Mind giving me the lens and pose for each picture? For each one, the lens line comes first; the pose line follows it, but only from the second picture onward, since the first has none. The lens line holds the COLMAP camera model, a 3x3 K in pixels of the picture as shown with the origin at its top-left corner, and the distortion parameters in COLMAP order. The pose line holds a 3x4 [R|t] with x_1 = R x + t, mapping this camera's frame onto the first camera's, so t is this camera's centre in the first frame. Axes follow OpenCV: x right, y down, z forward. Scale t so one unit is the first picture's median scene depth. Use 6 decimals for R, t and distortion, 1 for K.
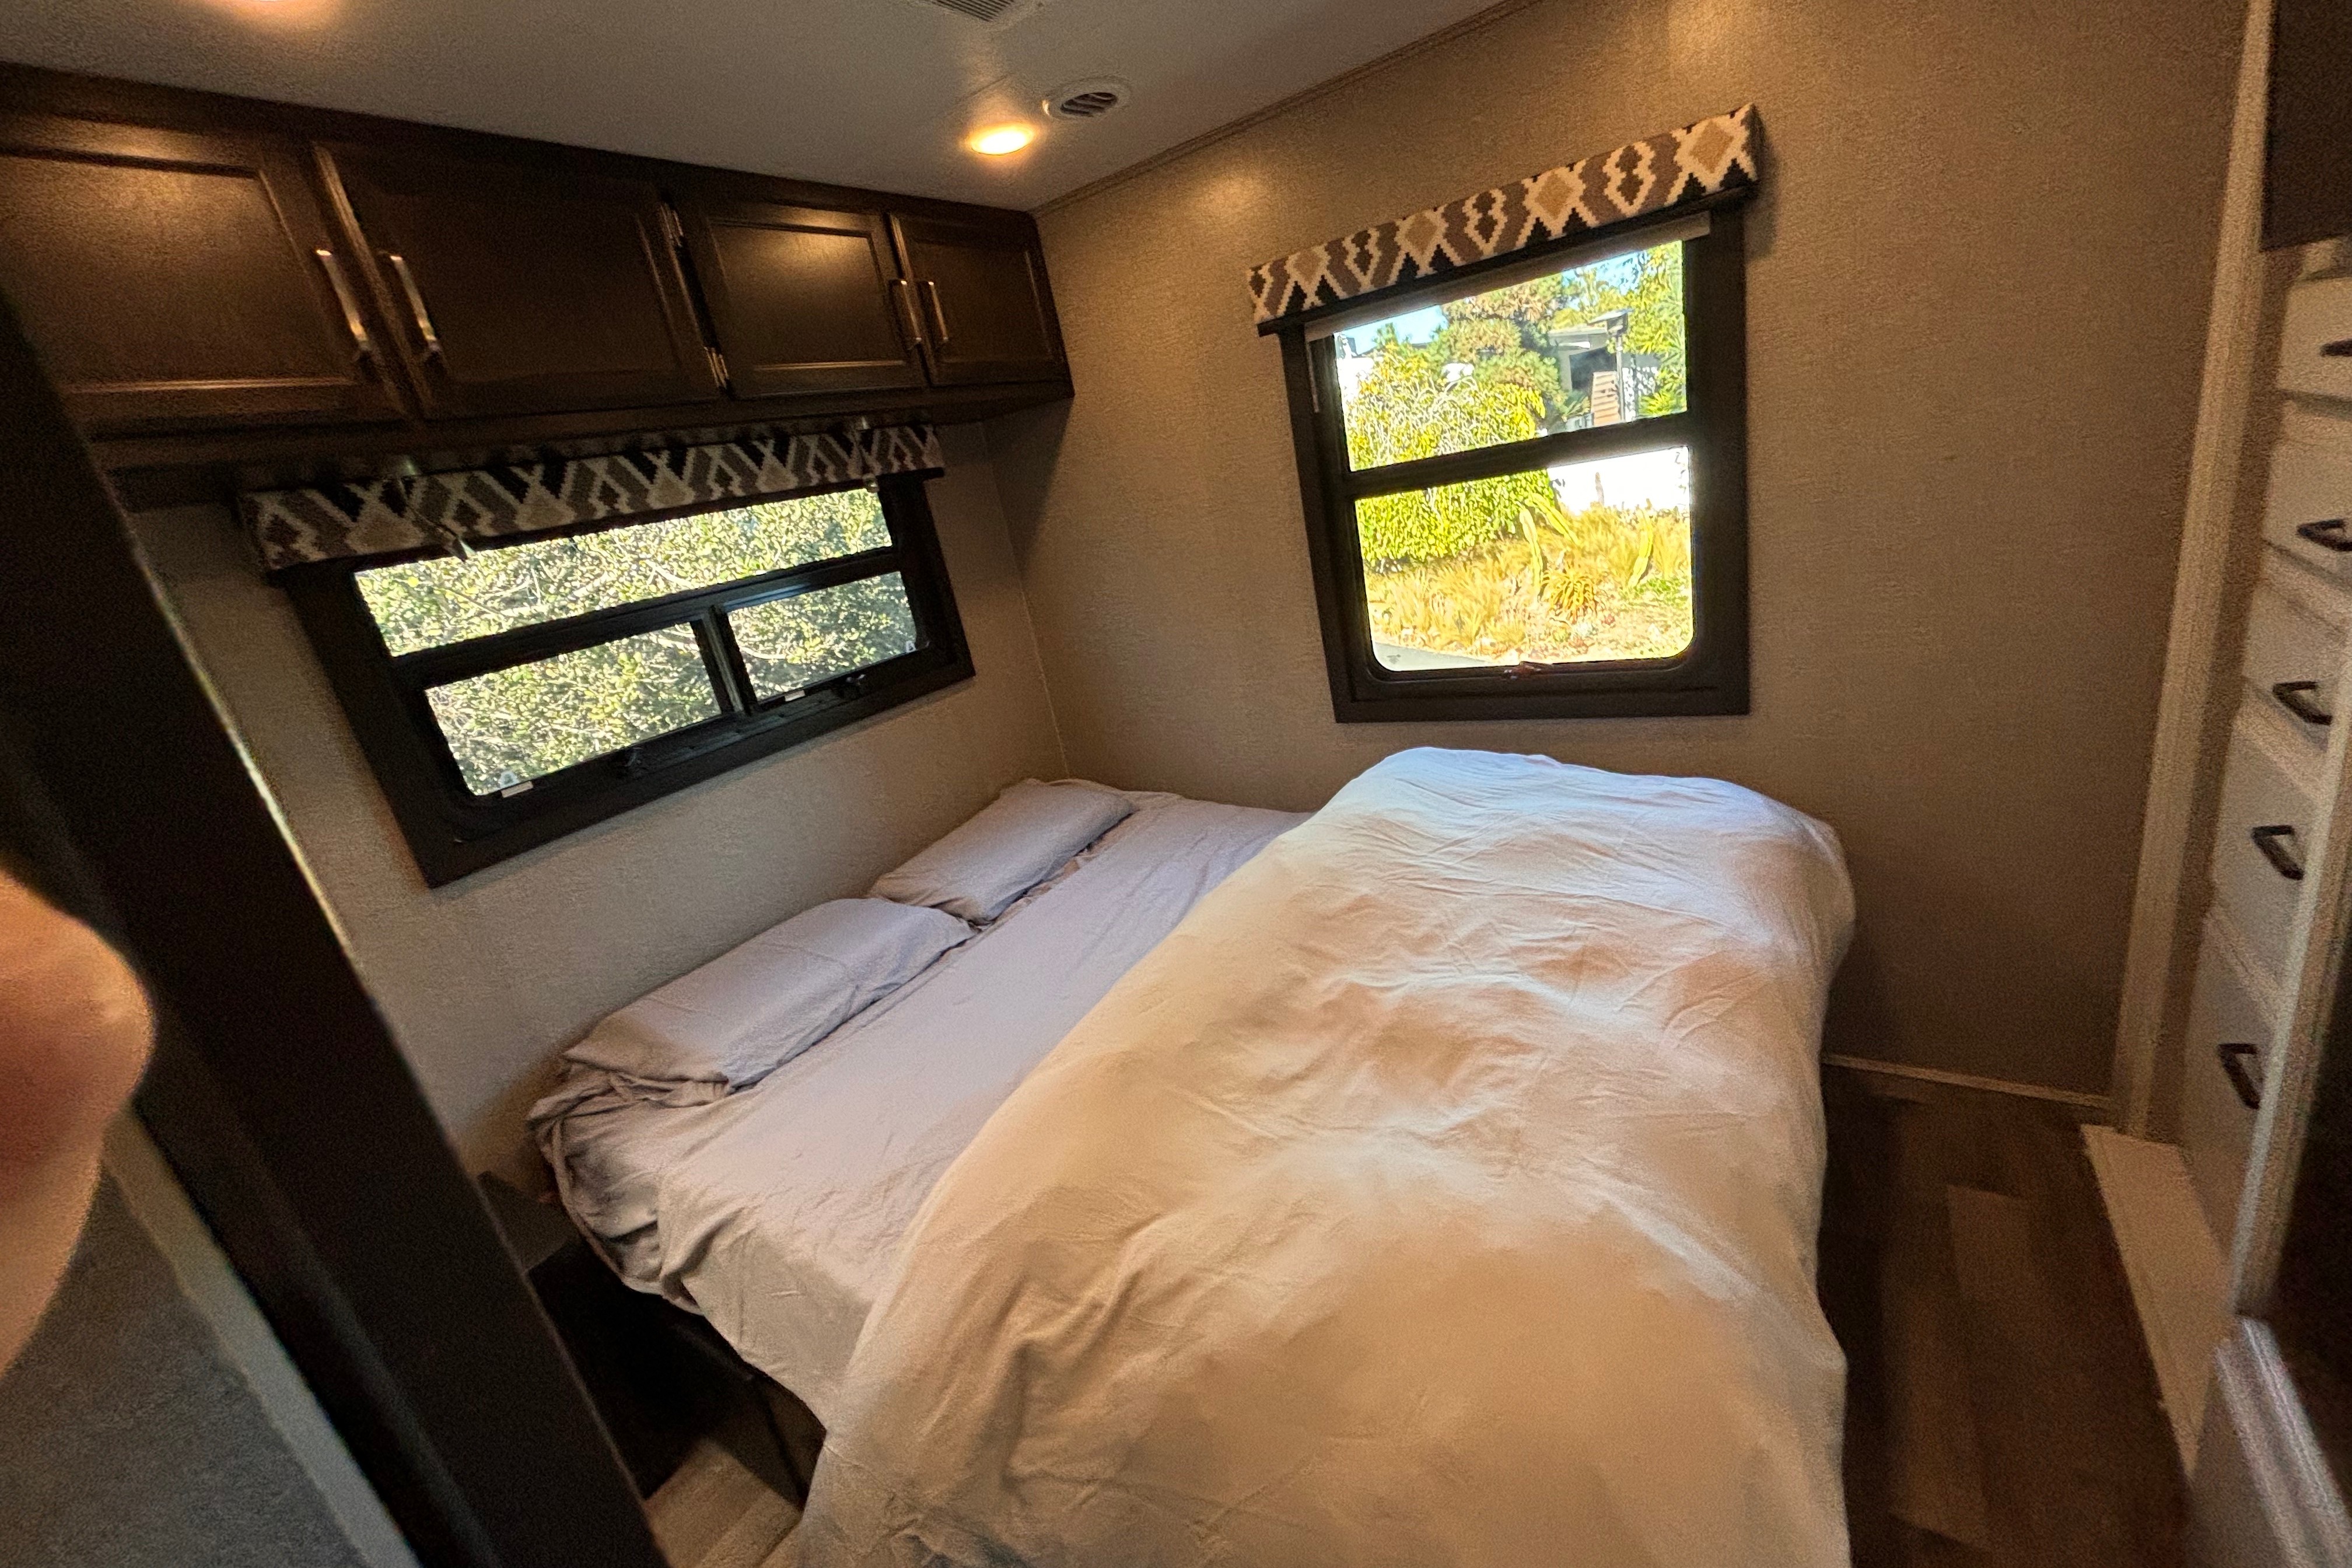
lens RADIAL K [[950.1, 0, 1164.1], [0, 950.1, 775.2], [0, 0, 1]] dist [0.001631, 0.000681]
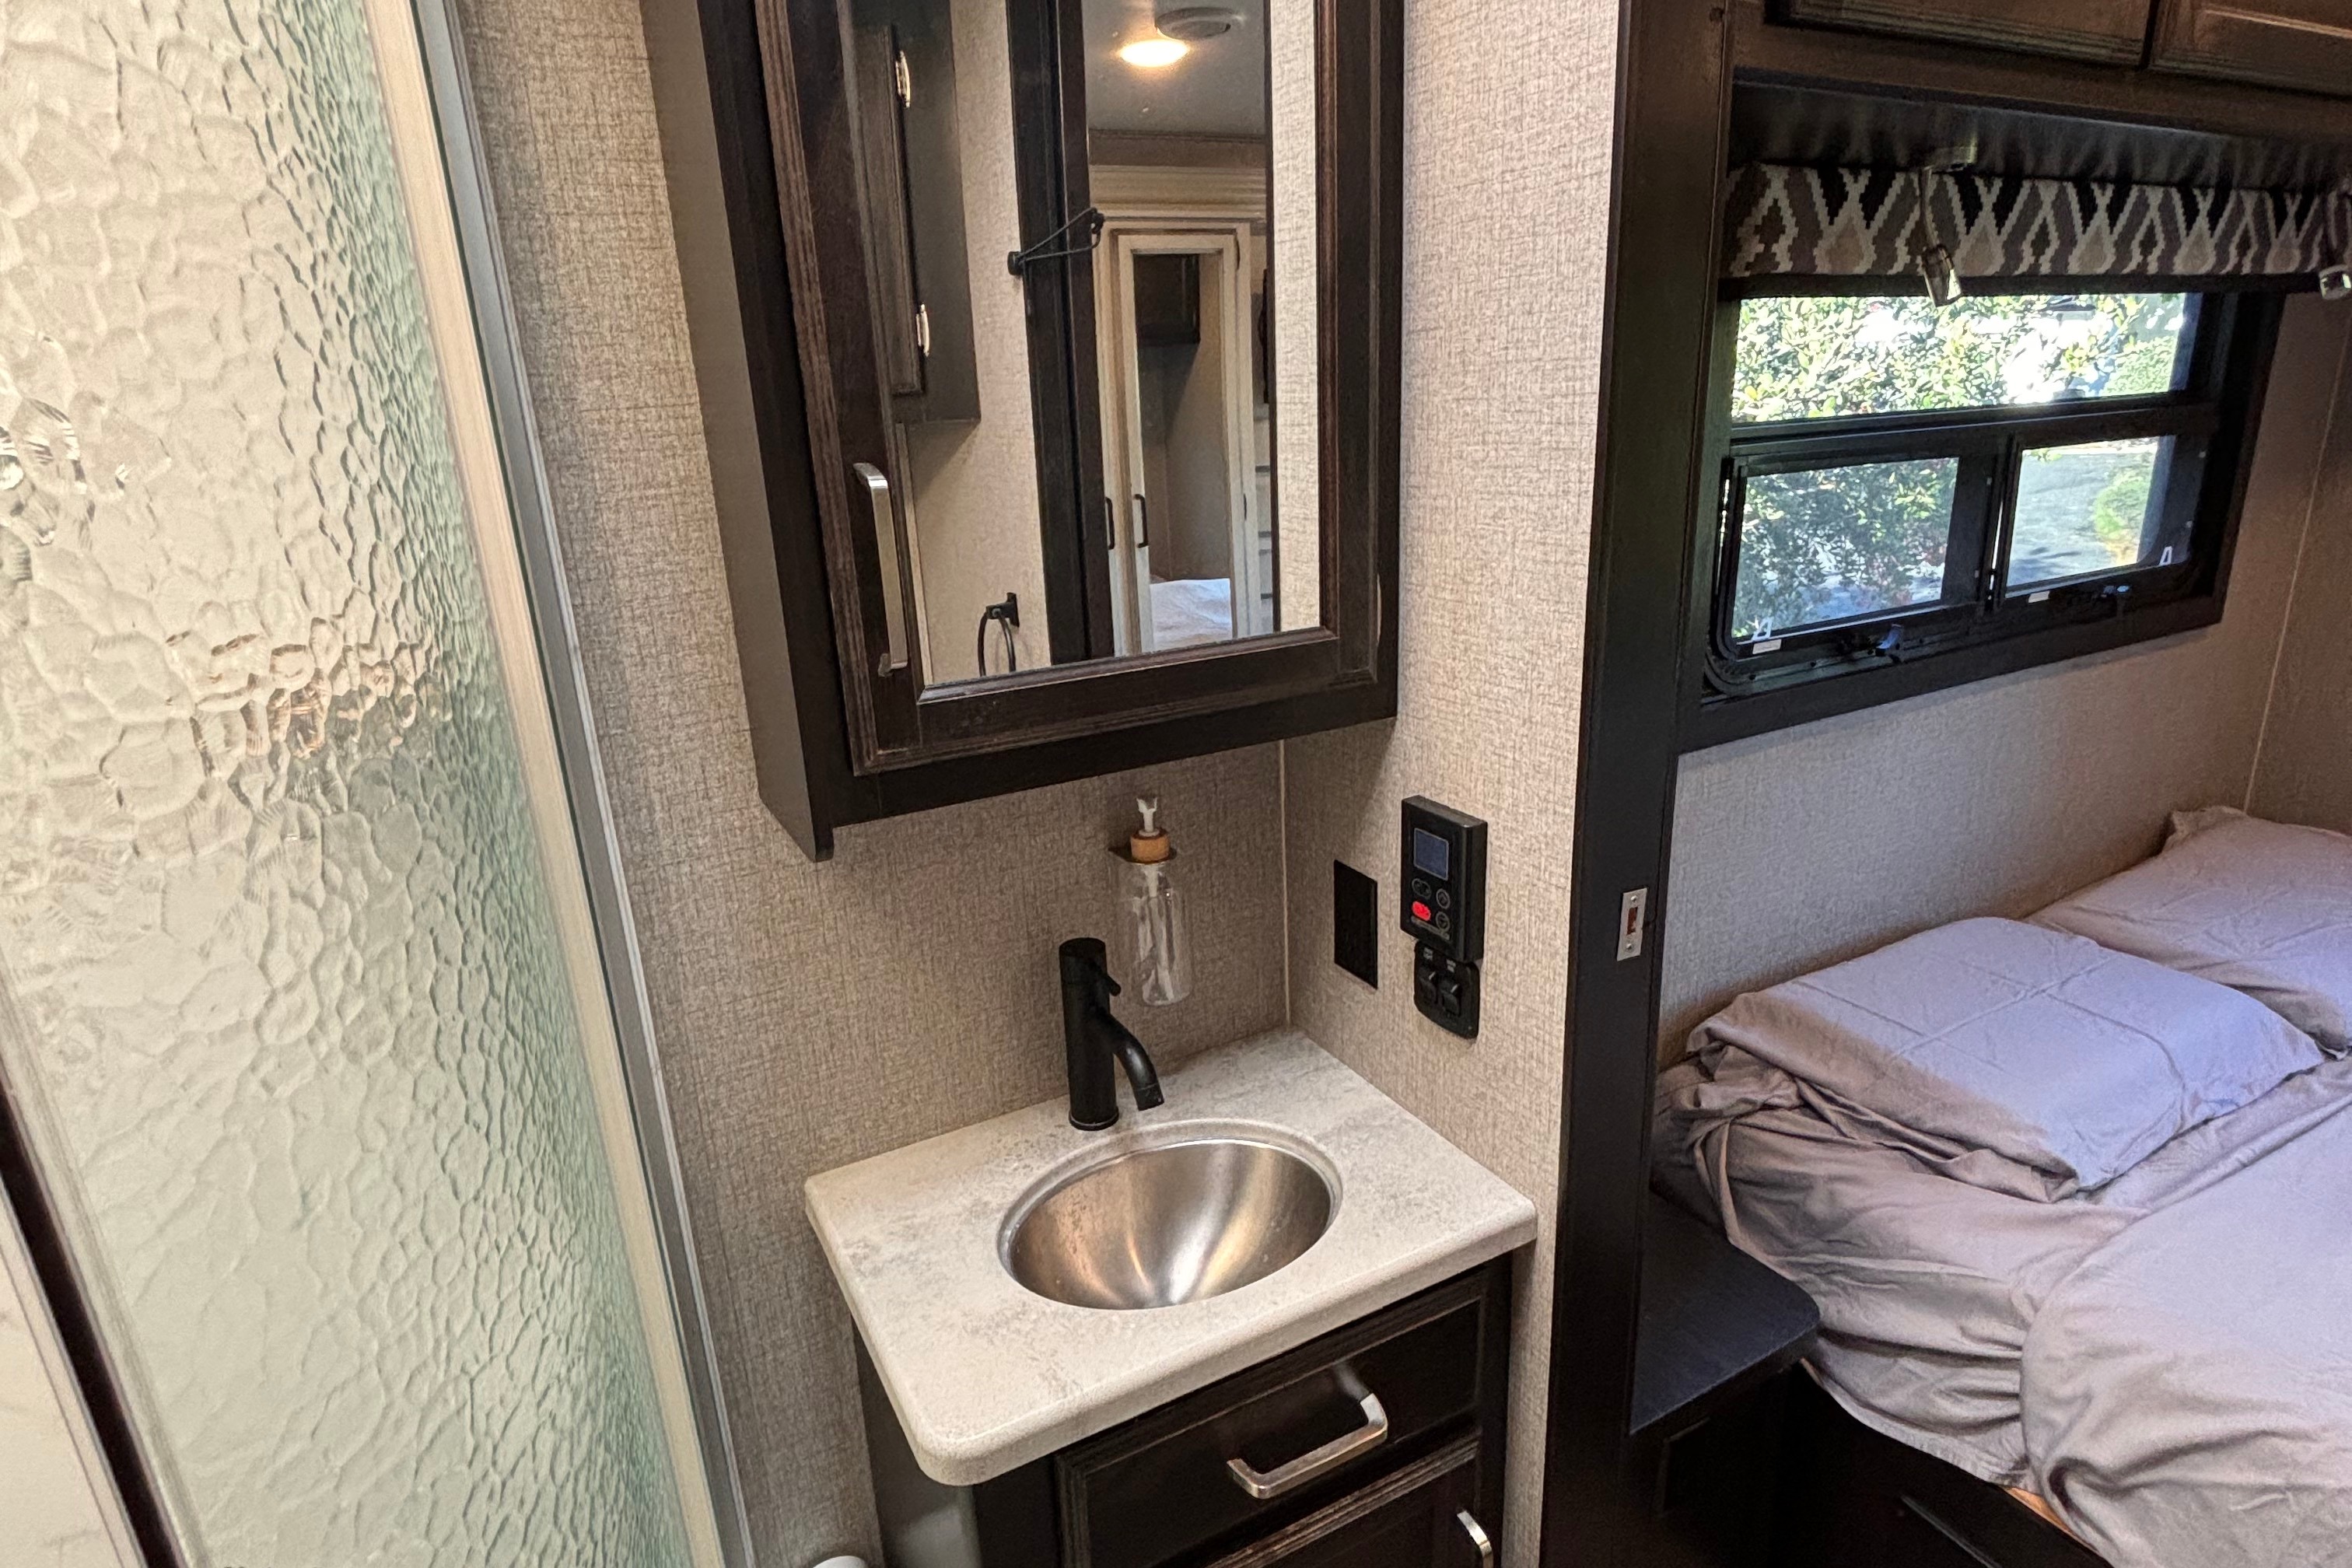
lens RADIAL K [[1330.8, 0, 1193.1], [0, 1330.8, 778.4], [0, 0, 1]] dist [-0.006937, -0.000730]
pose [[0.892480, 0.295705, -0.340644, -0.680794], [-0.273486, 0.955251, 0.112702, 0.110083], [0.358726, -0.007423, 0.933413, -0.049636]]
